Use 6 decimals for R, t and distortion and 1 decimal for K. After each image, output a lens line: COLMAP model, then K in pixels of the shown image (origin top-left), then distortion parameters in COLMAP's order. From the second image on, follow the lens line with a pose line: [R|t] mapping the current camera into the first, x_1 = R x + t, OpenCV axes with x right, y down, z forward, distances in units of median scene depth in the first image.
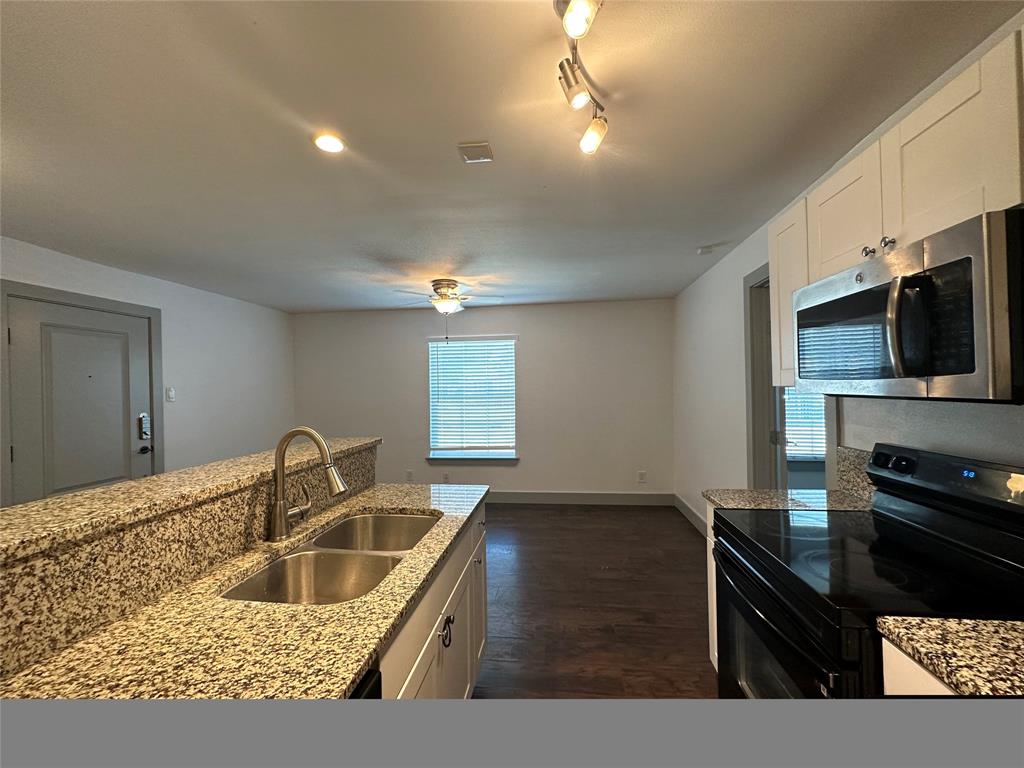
lens RADIAL K [[406.6, 0, 512.0], [0, 406.6, 384.0], [0, 0, 1]] dist [-0.001632, 0.000052]
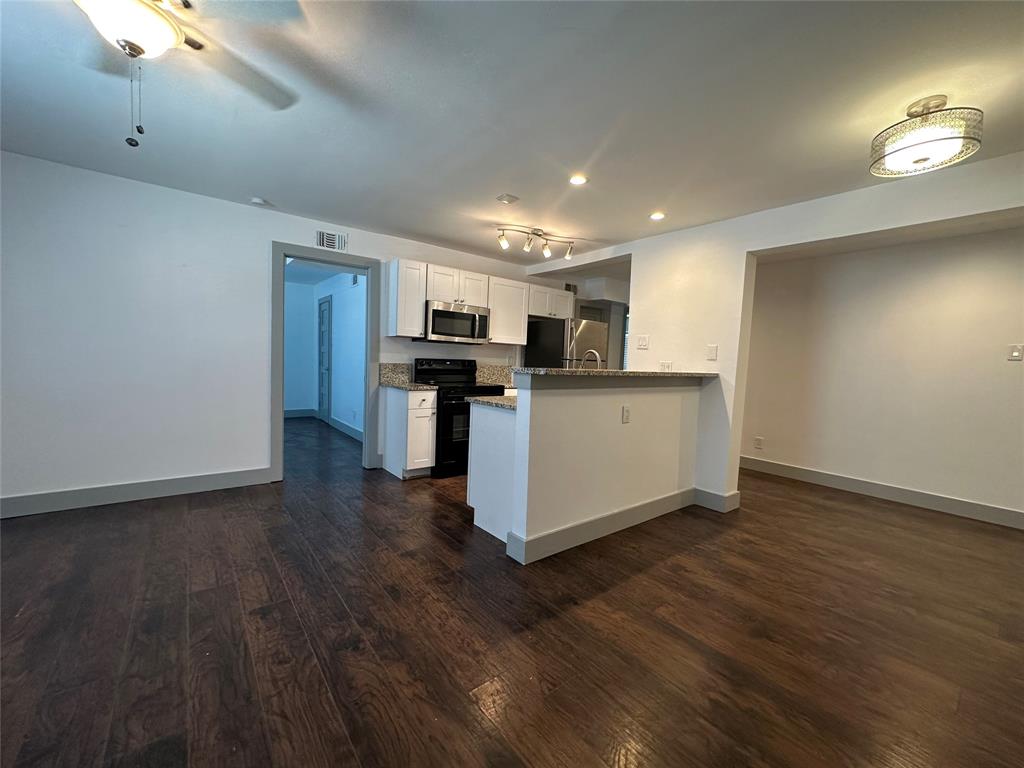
lens RADIAL K [[406.6, 0, 512.0], [0, 406.6, 384.0], [0, 0, 1]] dist [-0.001632, 0.000052]
pose [[-0.710261, -0.049429, 0.702200, -1.085619], [-0.032641, 0.998771, 0.037289, 0.136190], [-0.703181, 0.003564, -0.711002, 1.758540]]
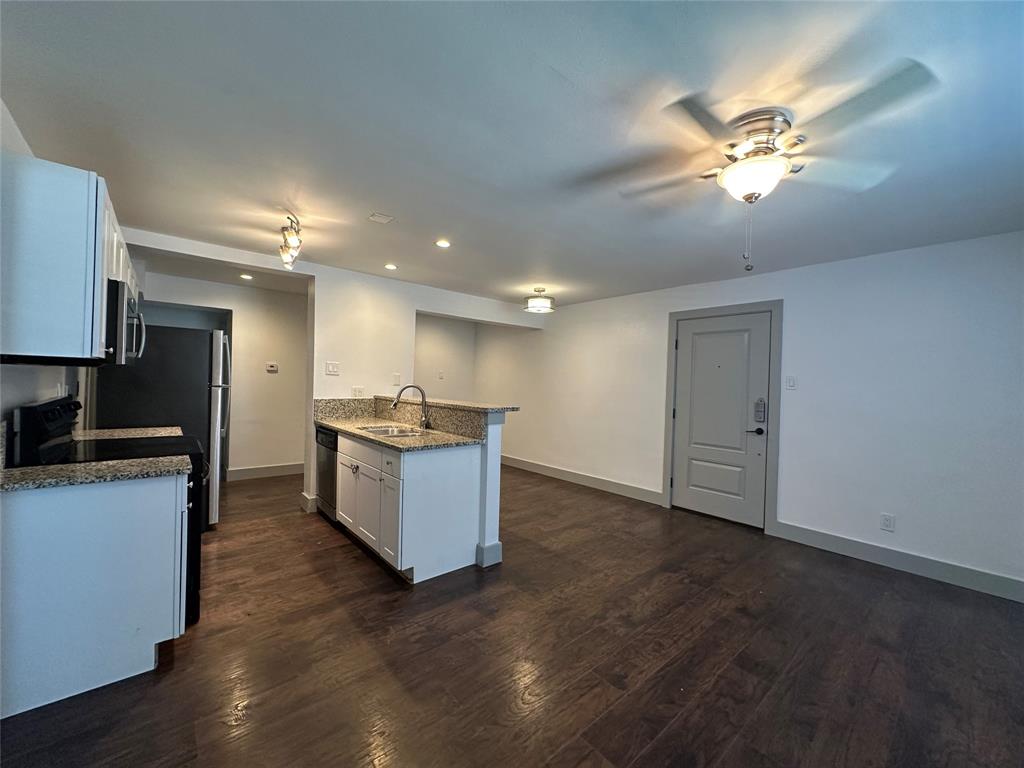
lens RADIAL K [[406.6, 0, 512.0], [0, 406.6, 384.0], [0, 0, 1]] dist [-0.001632, 0.000052]
pose [[-0.678841, 0.002084, -0.734282, 0.567002], [-0.010325, 0.999870, 0.012383, 0.039791], [0.734213, 0.015988, -0.678731, 1.917825]]
